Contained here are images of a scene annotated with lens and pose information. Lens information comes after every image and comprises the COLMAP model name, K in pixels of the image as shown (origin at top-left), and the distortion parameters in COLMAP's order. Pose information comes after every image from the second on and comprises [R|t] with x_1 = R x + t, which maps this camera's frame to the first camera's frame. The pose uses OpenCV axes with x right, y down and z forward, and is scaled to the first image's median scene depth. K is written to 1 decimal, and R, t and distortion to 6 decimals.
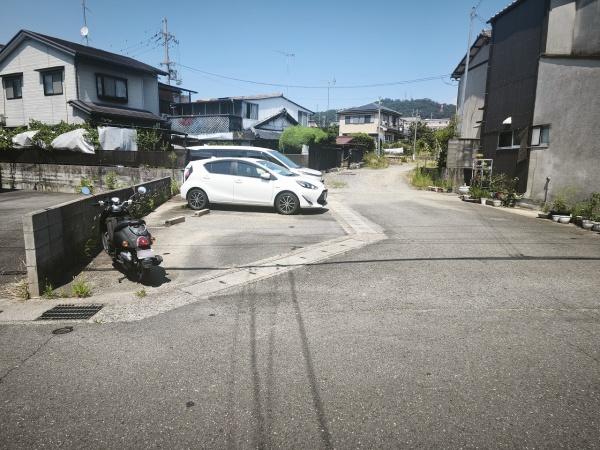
lens RADIAL K [[396.1, 0, 300.0], [0, 396.1, 222.2], [0, 0, 1]] dist [0.081240, -0.062973]
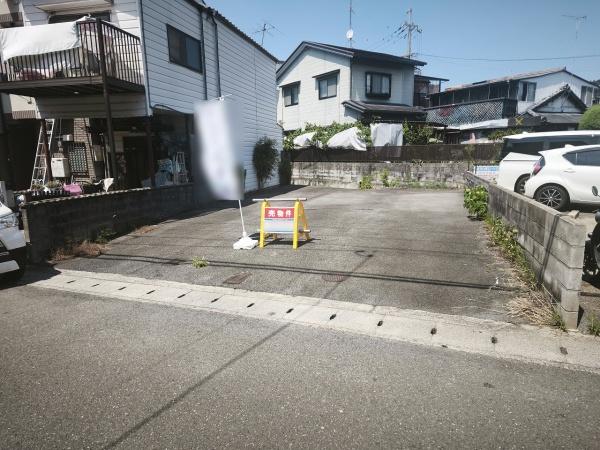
lens RADIAL K [[395.2, 0, 304.8], [0, 395.2, 223.2], [0, 0, 1]] dist [0.078722, -0.057675]
pose [[0.893818, 0.043628, -0.446302, -0.181417], [-0.035754, 0.999021, 0.026053, -0.004904], [0.447002, -0.007330, 0.894503, 0.018179]]
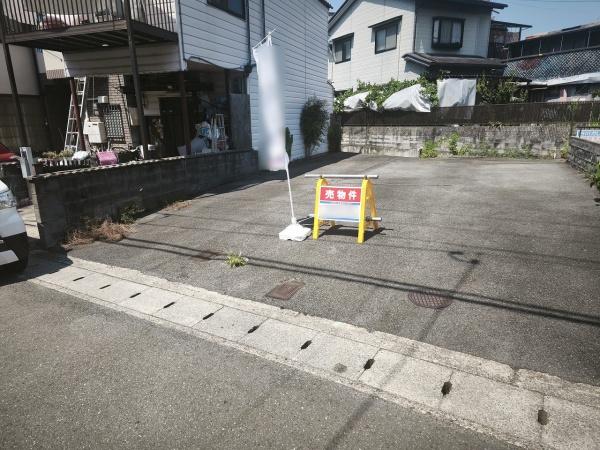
lens RADIAL K [[394.8, 0, 293.1], [0, 394.8, 222.2], [0, 0, 1]] dist [0.078732, -0.060386]
pose [[0.824391, 0.106803, -0.555854, -0.234271], [-0.051282, 0.992091, 0.114567, -0.013809], [0.563693, -0.065943, 0.823348, 0.084313]]
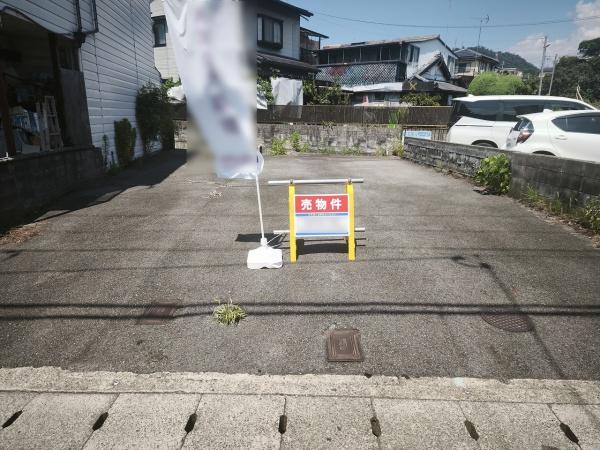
lens RADIAL K [[397.0, 0, 301.9], [0, 397.0, 222.3], [0, 0, 1]] dist [0.077530, -0.058206]
pose [[0.996711, 0.019757, -0.078596, -0.346385], [-0.011305, 0.994241, 0.106568, -0.016450], [0.080249, -0.105329, 0.991194, 0.103373]]
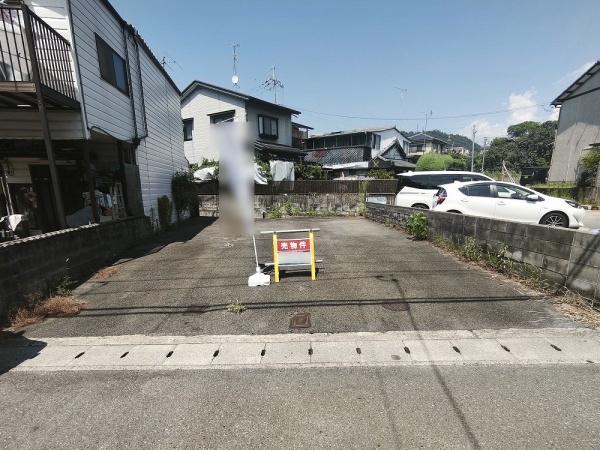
lens RADIAL K [[318.2, 0, 302.7], [0, 318.2, 271.1], [0, 0, 1]] dist [-0.003221, 0.000068]
pose [[0.997069, -0.010925, -0.075719, -0.325094], [0.018806, 0.994382, 0.104169, -0.010093], [0.074155, -0.105288, 0.991673, 0.045237]]
